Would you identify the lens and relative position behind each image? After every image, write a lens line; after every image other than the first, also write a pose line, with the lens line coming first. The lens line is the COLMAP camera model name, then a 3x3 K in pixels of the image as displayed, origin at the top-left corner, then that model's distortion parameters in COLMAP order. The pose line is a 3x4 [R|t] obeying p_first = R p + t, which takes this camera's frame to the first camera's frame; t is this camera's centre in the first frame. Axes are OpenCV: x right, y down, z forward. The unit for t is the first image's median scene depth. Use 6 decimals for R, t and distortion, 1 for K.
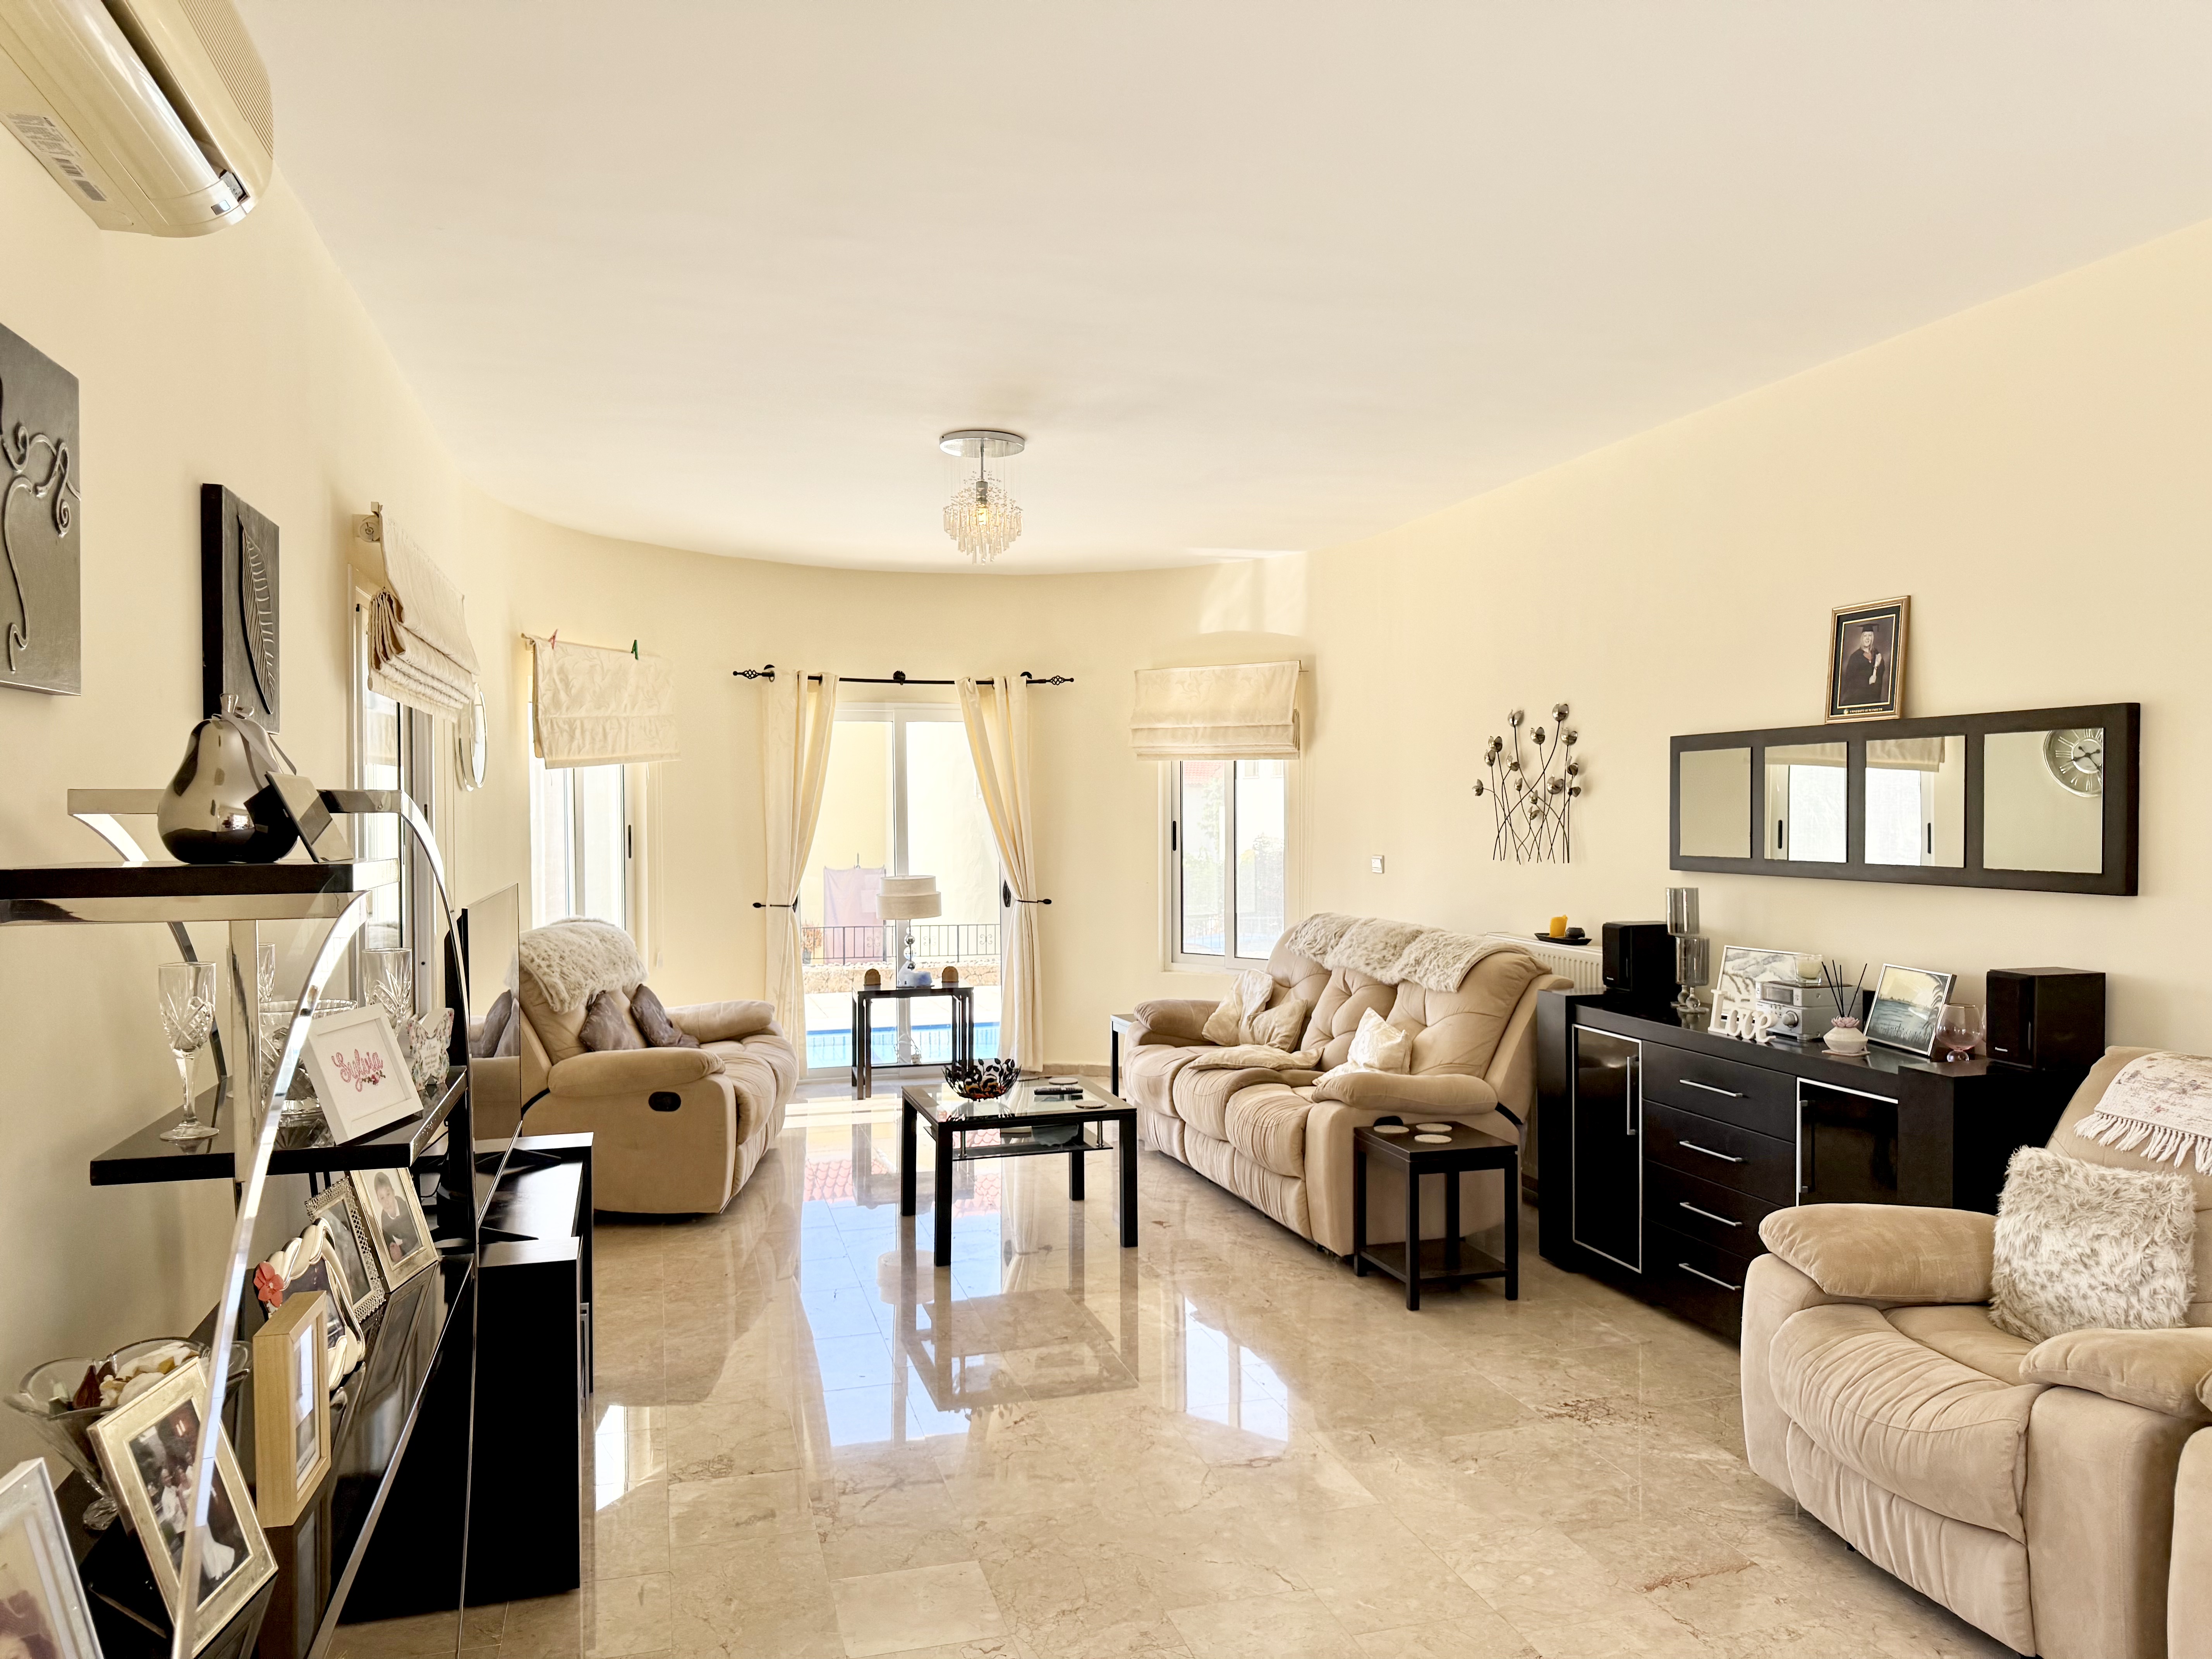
lens RADIAL K [[1570.9, 0, 1116.1], [0, 1570.9, 816.3], [0, 0, 1]] dist [-0.019588, -0.020006]
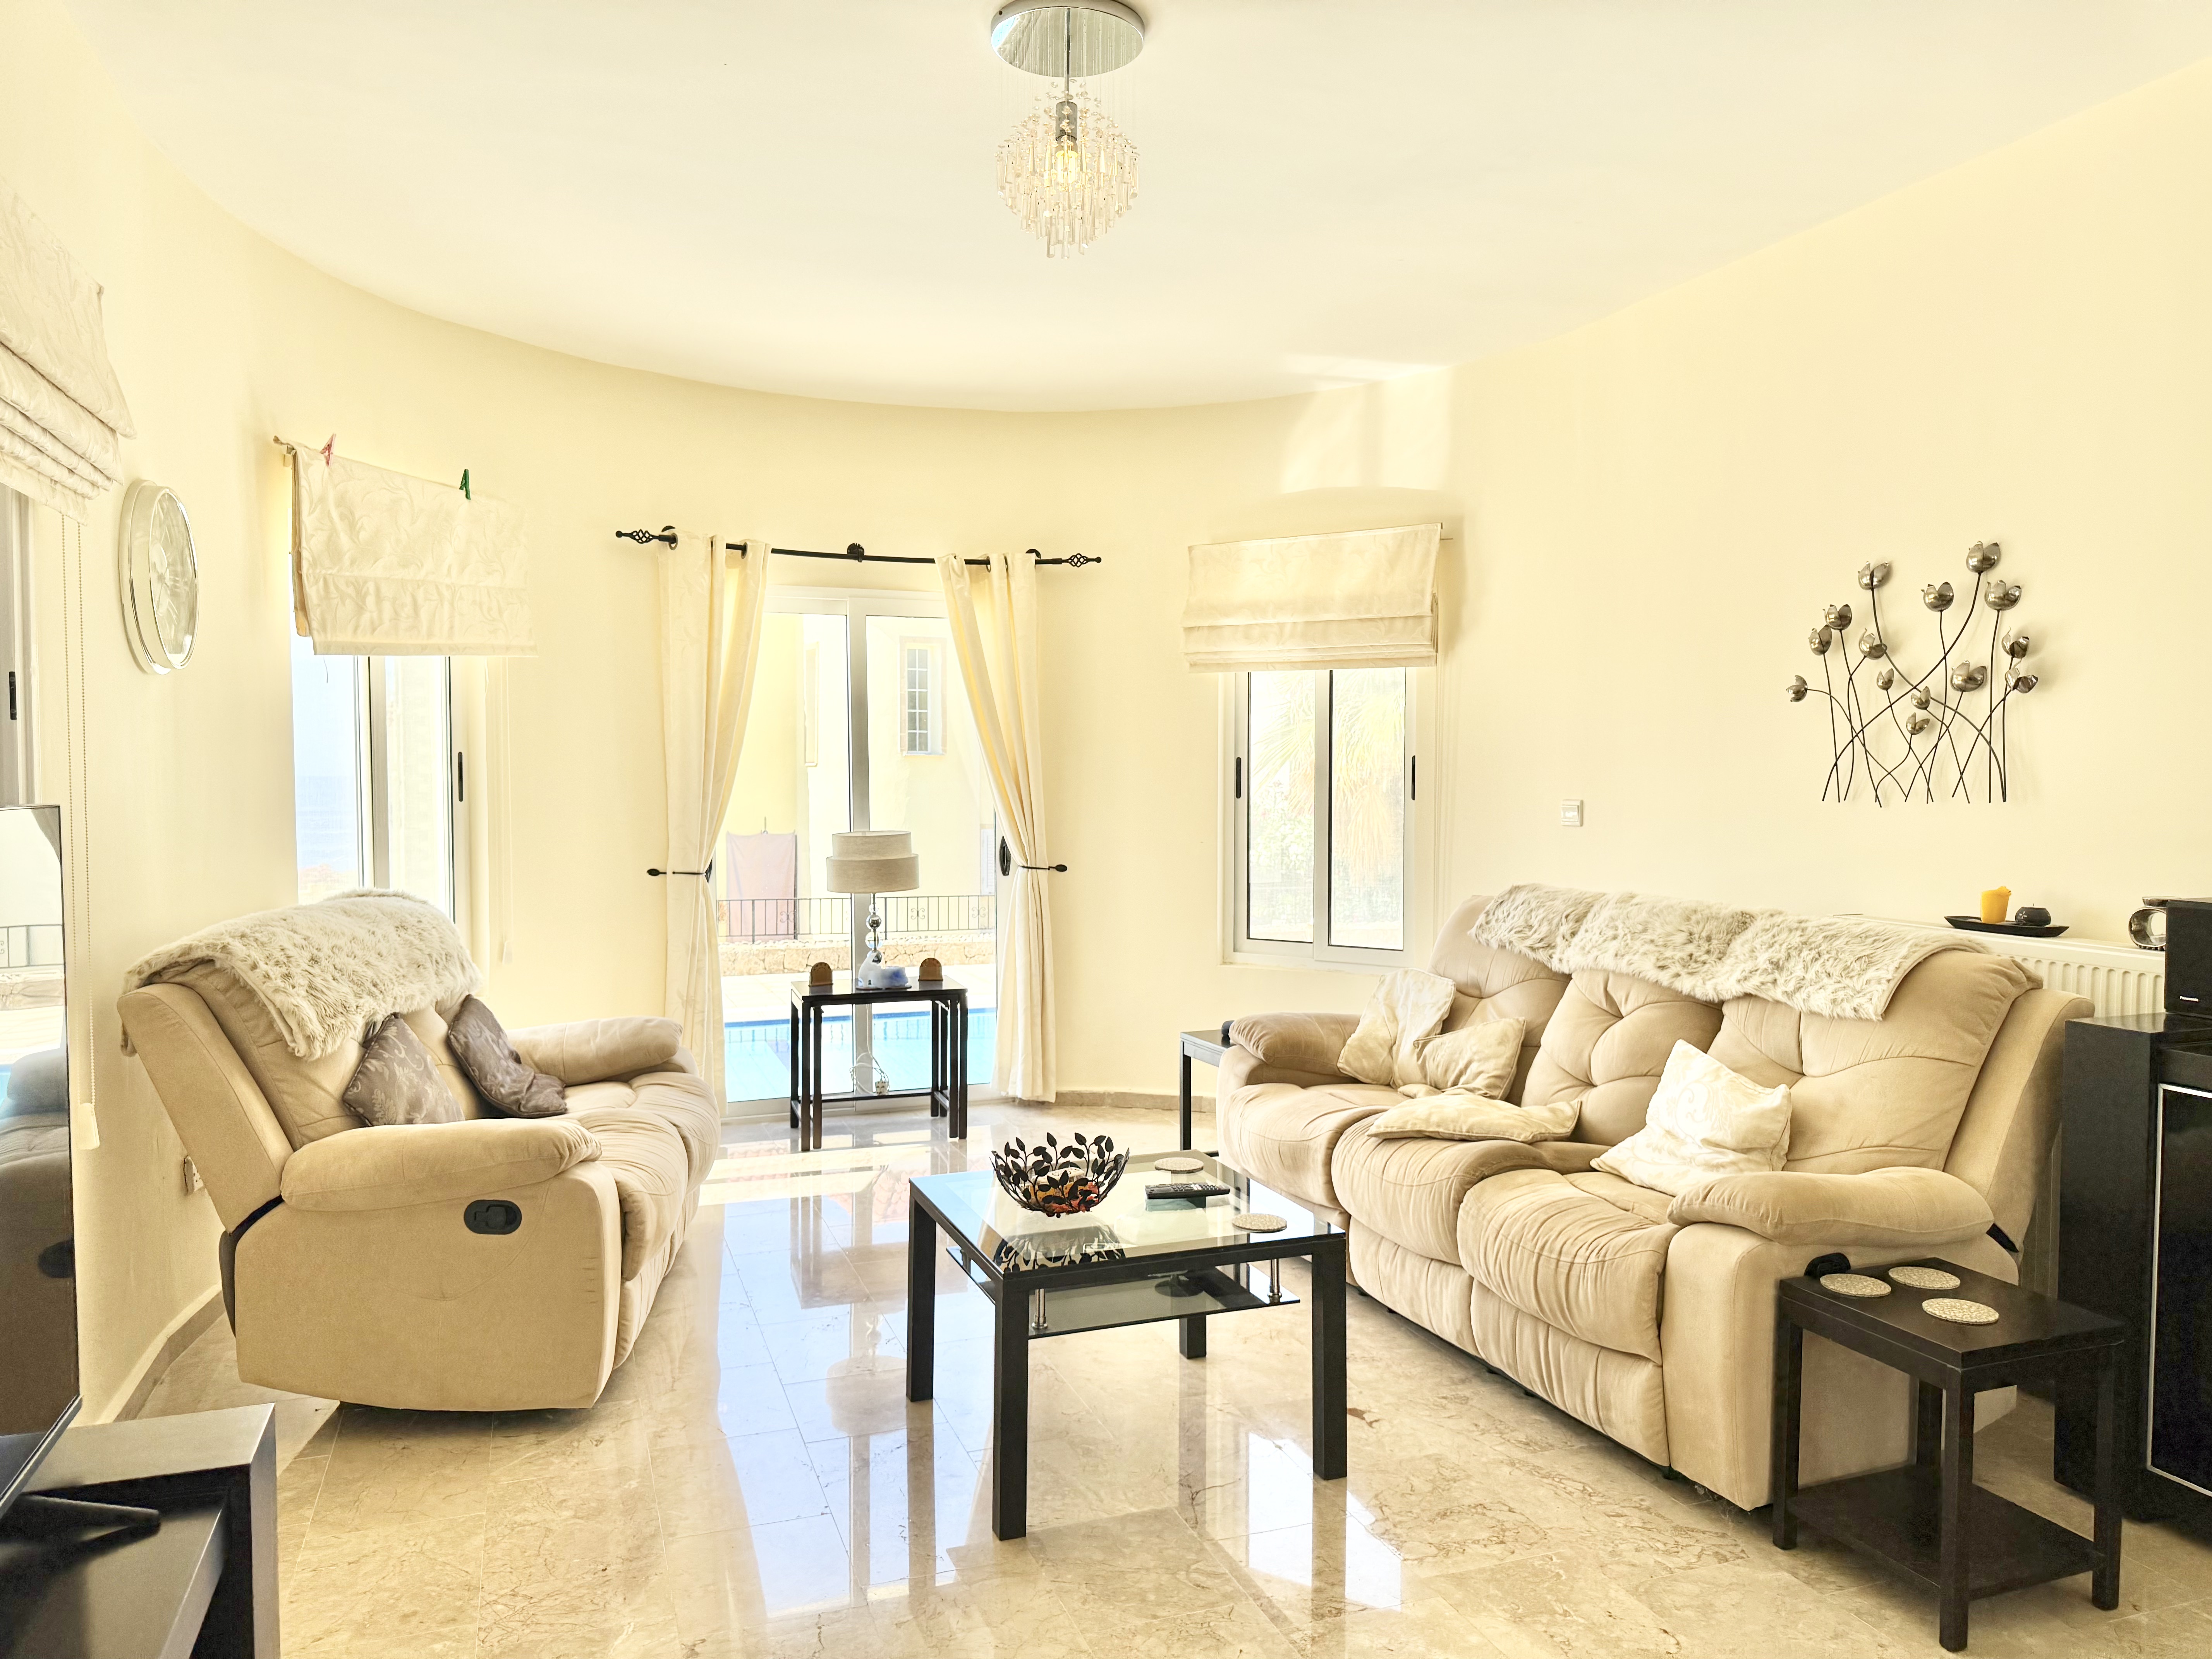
lens RADIAL K [[1570.9, 0, 1103.2], [0, 1570.9, 842.5], [0, 0, 1]] dist [-0.019588, -0.020006]
pose [[0.998462, 0.002529, 0.055386, -0.087396], [-0.004440, 0.999398, 0.034420, 0.023831], [-0.055266, -0.034613, 0.997872, 0.377106]]
